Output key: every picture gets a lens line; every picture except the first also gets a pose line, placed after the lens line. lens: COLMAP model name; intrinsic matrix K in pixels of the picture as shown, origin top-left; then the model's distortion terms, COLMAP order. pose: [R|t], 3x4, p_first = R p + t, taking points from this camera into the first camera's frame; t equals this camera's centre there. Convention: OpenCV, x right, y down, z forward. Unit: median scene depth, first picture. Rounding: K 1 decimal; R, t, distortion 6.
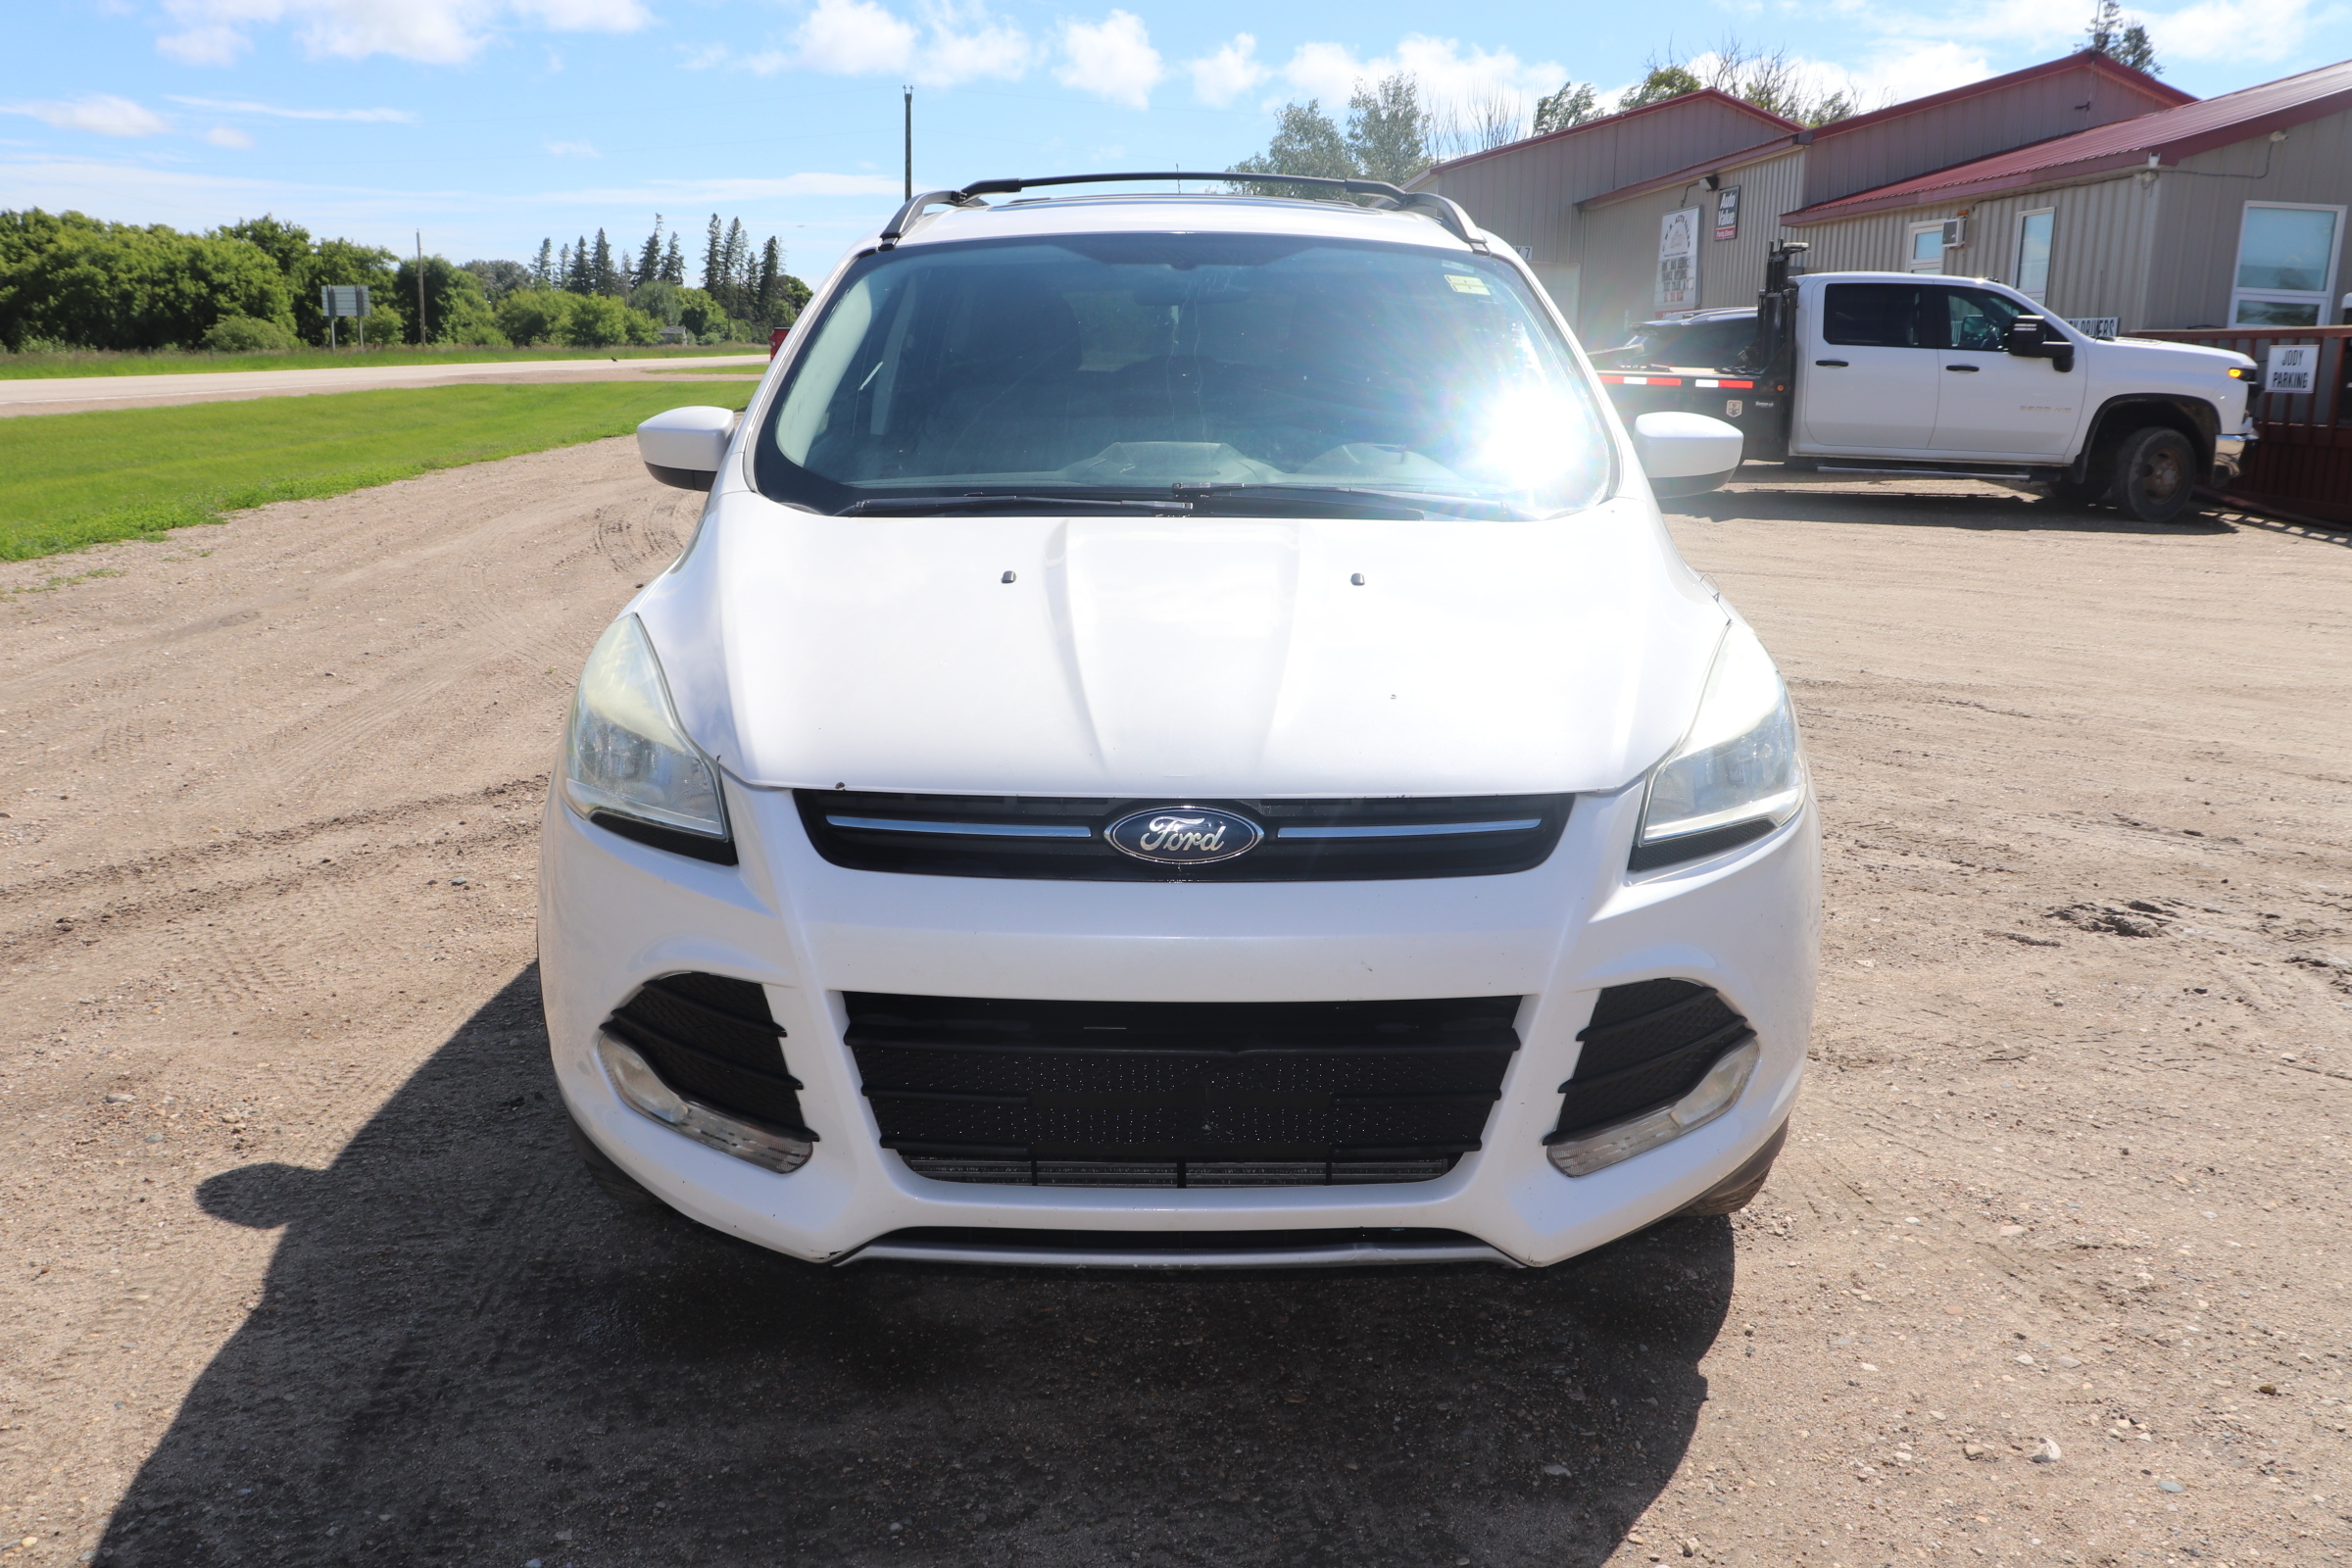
lens RADIAL K [[1941.9, 0, 1181.5], [0, 1941.9, 775.2], [0, 0, 1]] dist [-0.172236, 0.154990]
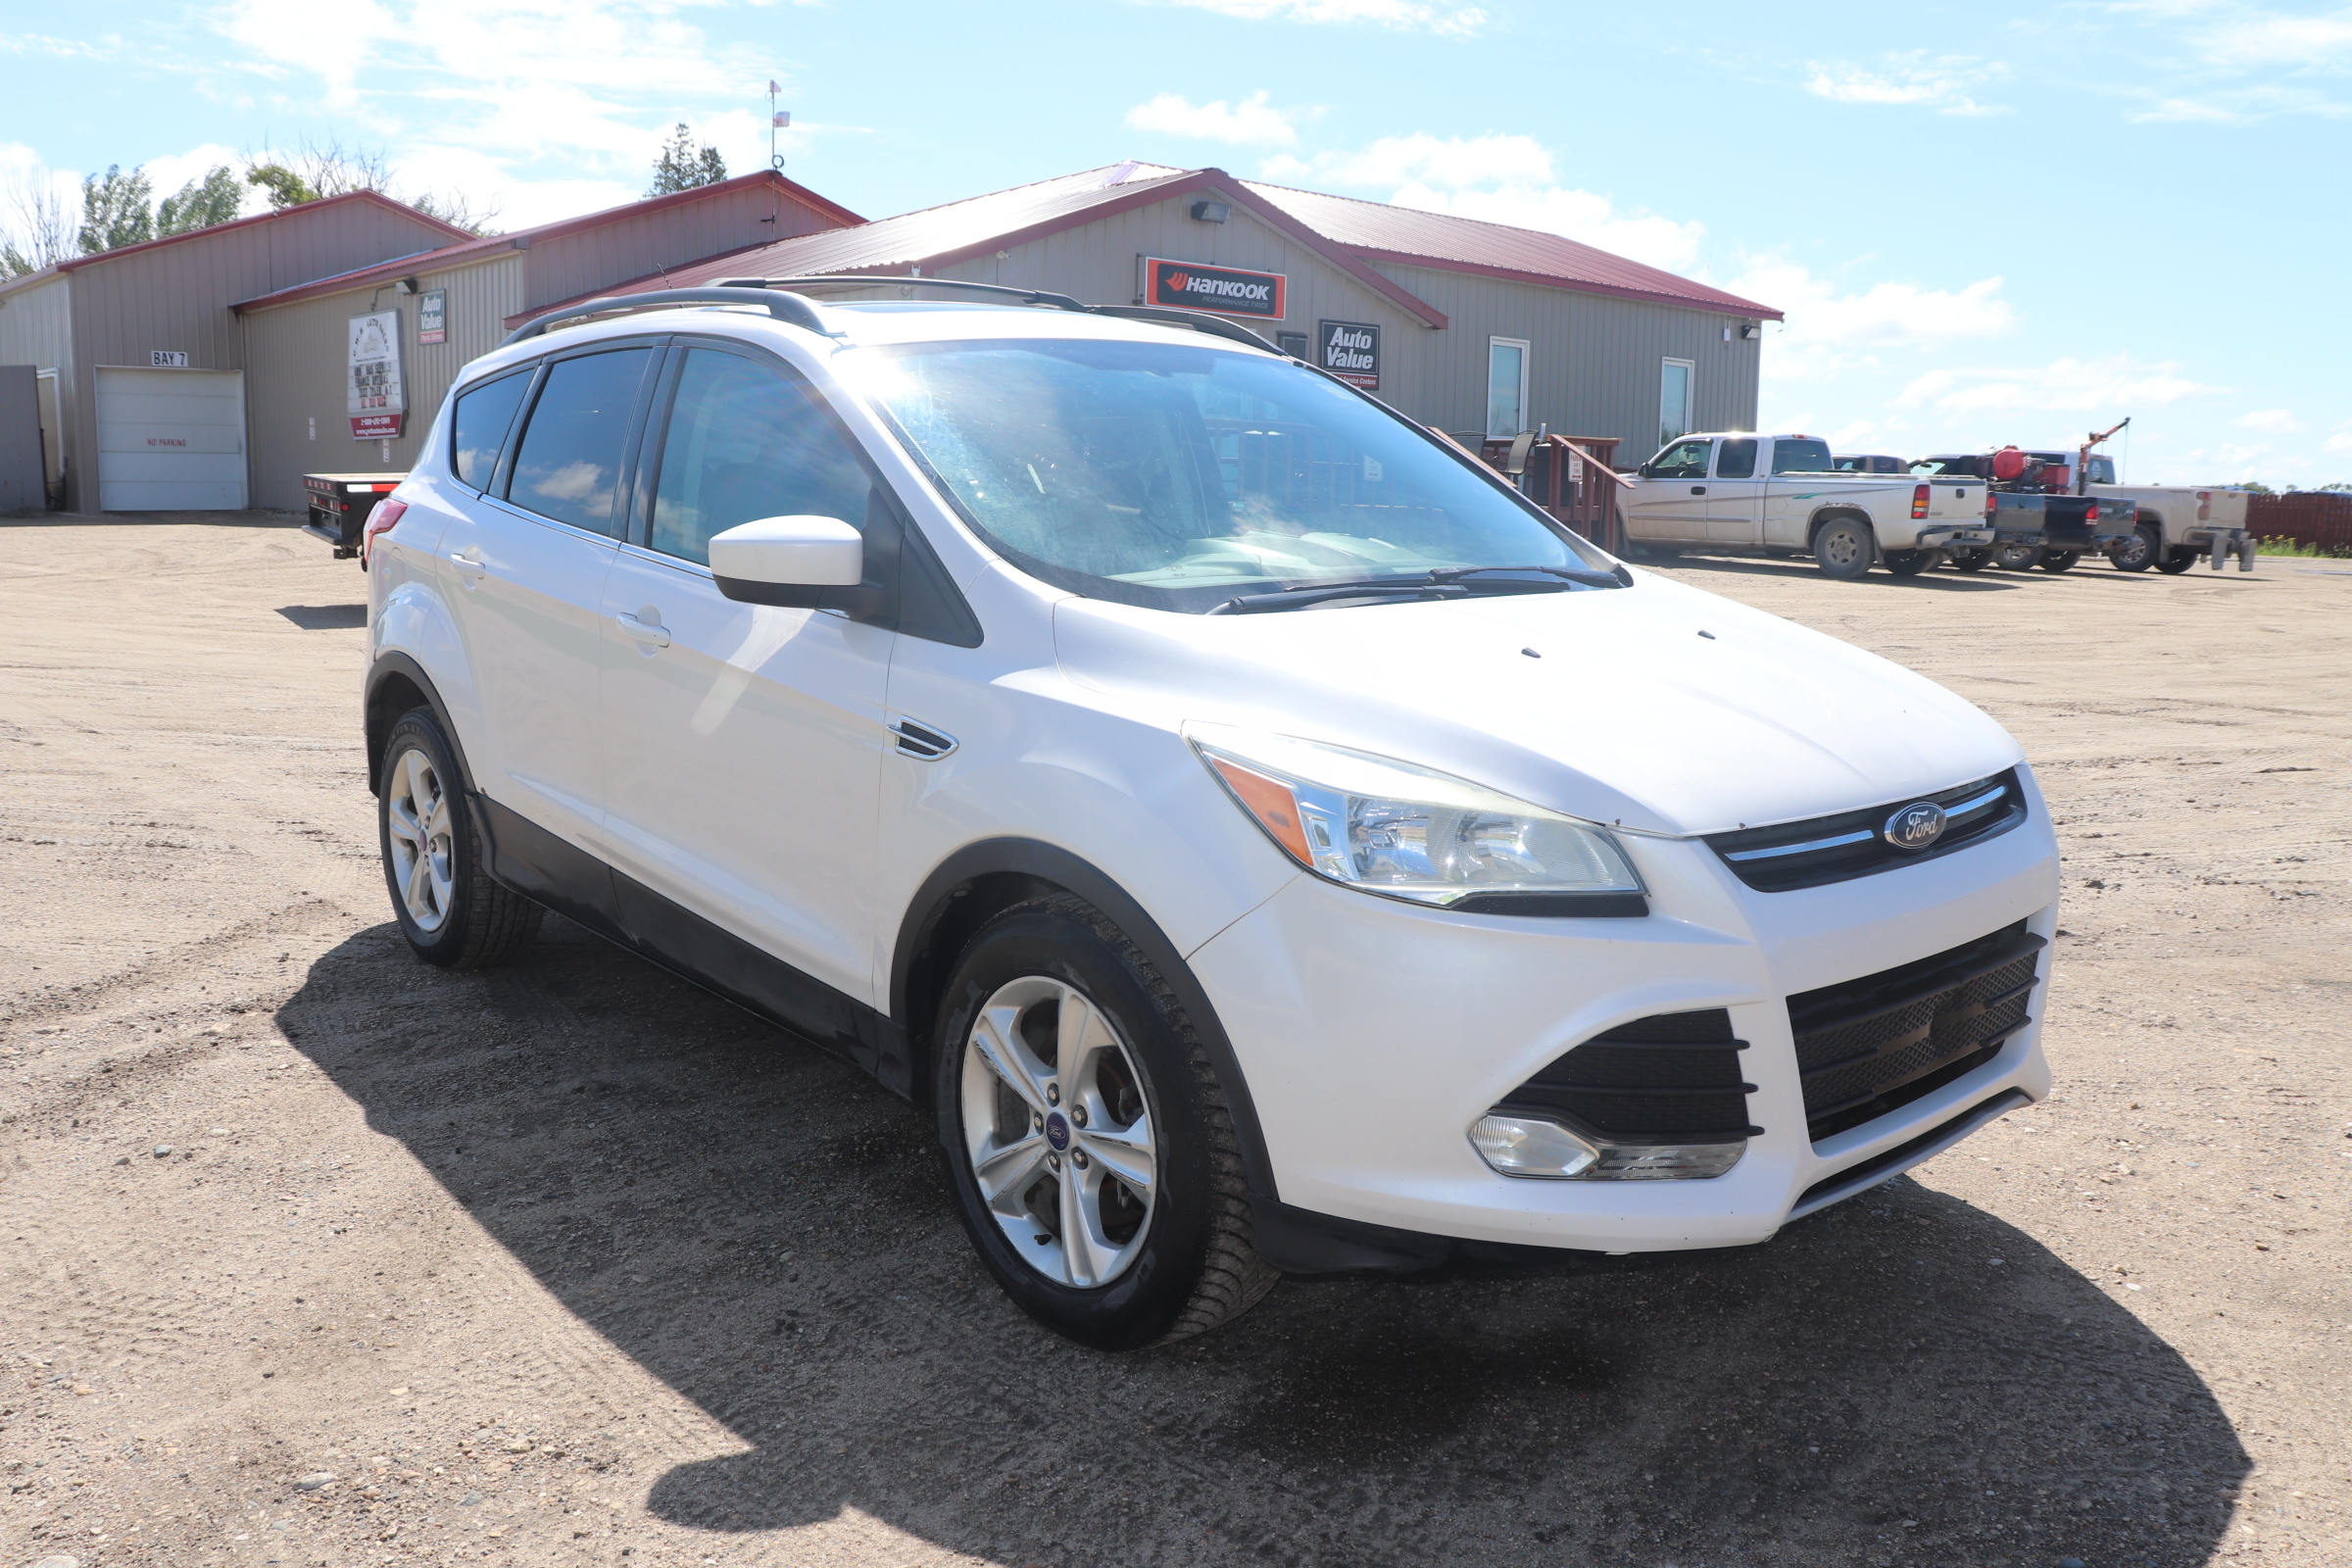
lens RADIAL K [[1941.9, 0, 1181.5], [0, 1941.9, 775.2], [0, 0, 1]] dist [-0.172236, 0.154990]
pose [[0.758505, -0.115132, 0.641416, -0.231007], [0.148071, 0.988974, 0.002416, -0.015259], [-0.634622, 0.093142, 0.767189, 0.064352]]
